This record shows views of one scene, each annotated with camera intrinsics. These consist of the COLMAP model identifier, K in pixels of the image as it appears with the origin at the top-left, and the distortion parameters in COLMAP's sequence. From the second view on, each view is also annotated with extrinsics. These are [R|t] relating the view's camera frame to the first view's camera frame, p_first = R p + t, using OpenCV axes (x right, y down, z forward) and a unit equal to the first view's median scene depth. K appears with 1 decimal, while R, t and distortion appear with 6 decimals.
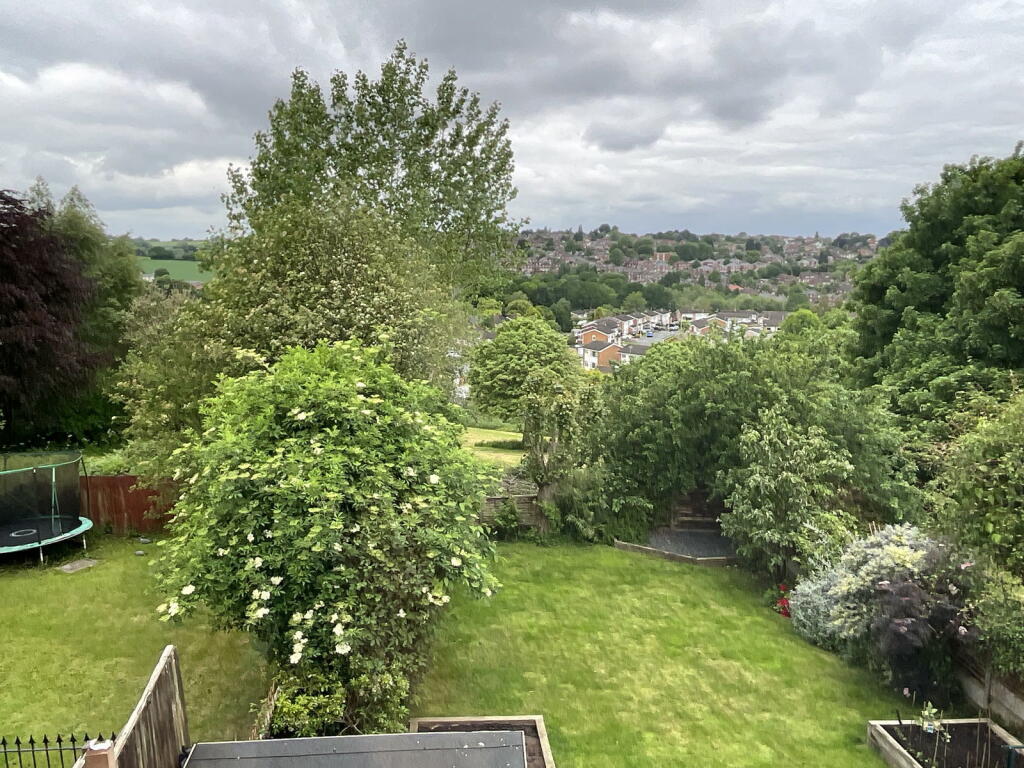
lens RADIAL K [[754.1, 0, 521.5], [0, 754.1, 384.2], [0, 0, 1]] dist [-0.014752, 0.002912]
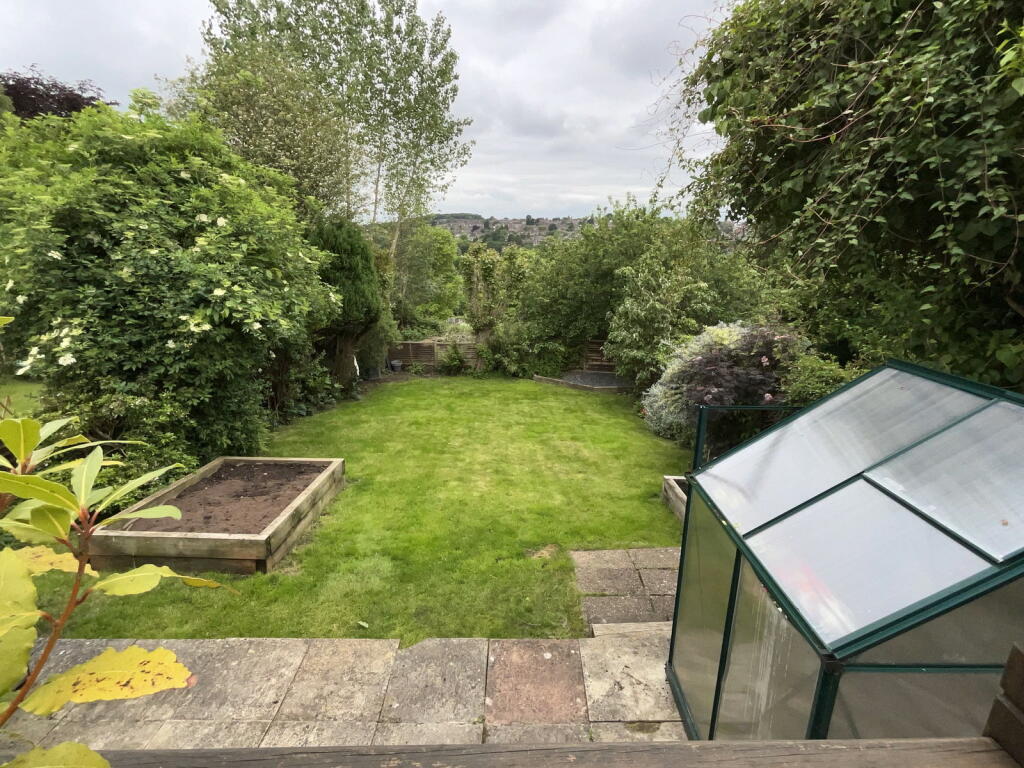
lens RADIAL K [[491.9, 0, 514.9], [0, 491.9, 385.0], [0, 0, 1]] dist [-0.001417, 0.003185]
pose [[0.997421, 0.014852, -0.070220, 0.229041], [-0.005936, 0.992074, 0.125516, 0.180971], [0.071527, -0.124775, 0.989603, 0.249548]]
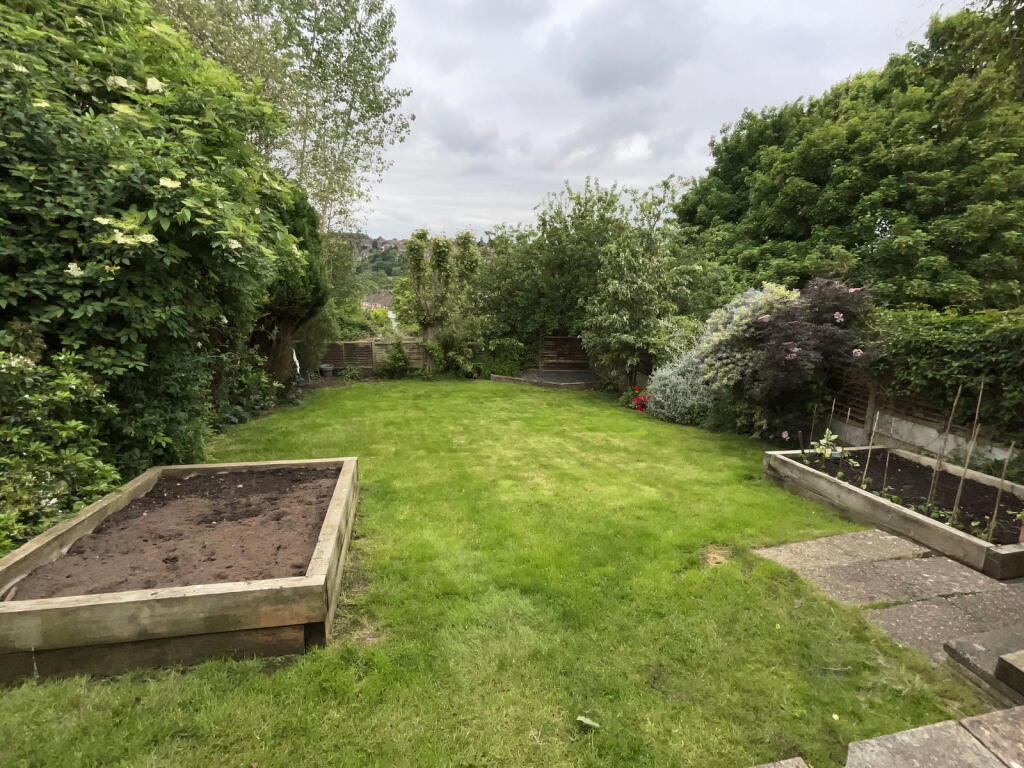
lens RADIAL K [[491.9, 0, 515.2], [0, 491.9, 381.8], [0, 0, 1]] dist [-0.001417, 0.003185]
pose [[0.989774, -0.025011, 0.140433, 0.082446], [0.013949, 0.996761, 0.079205, 0.242156], [-0.141959, -0.076436, 0.986917, 0.375121]]
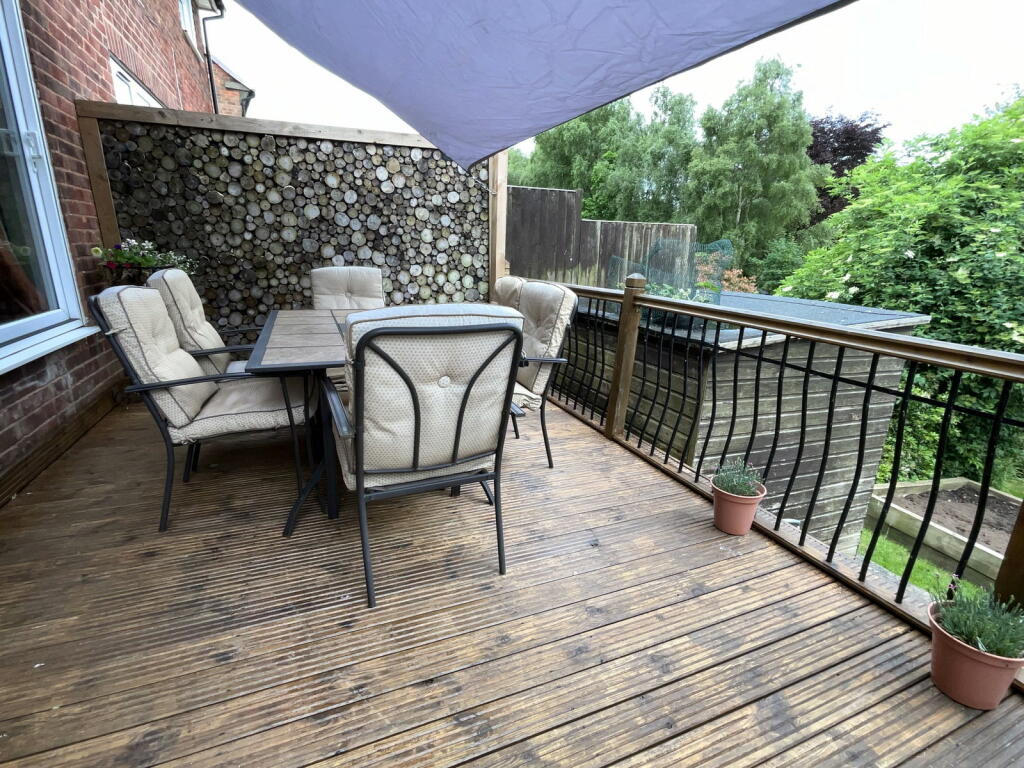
lens RADIAL K [[491.9, 0, 512.6], [0, 491.9, 385.5], [0, 0, 1]] dist [-0.001417, 0.003185]
pose [[0.311942, 0.264290, -0.912603, 0.165479], [-0.185793, 0.958956, 0.214207, 0.214411], [0.931758, 0.102735, 0.348241, 0.147730]]
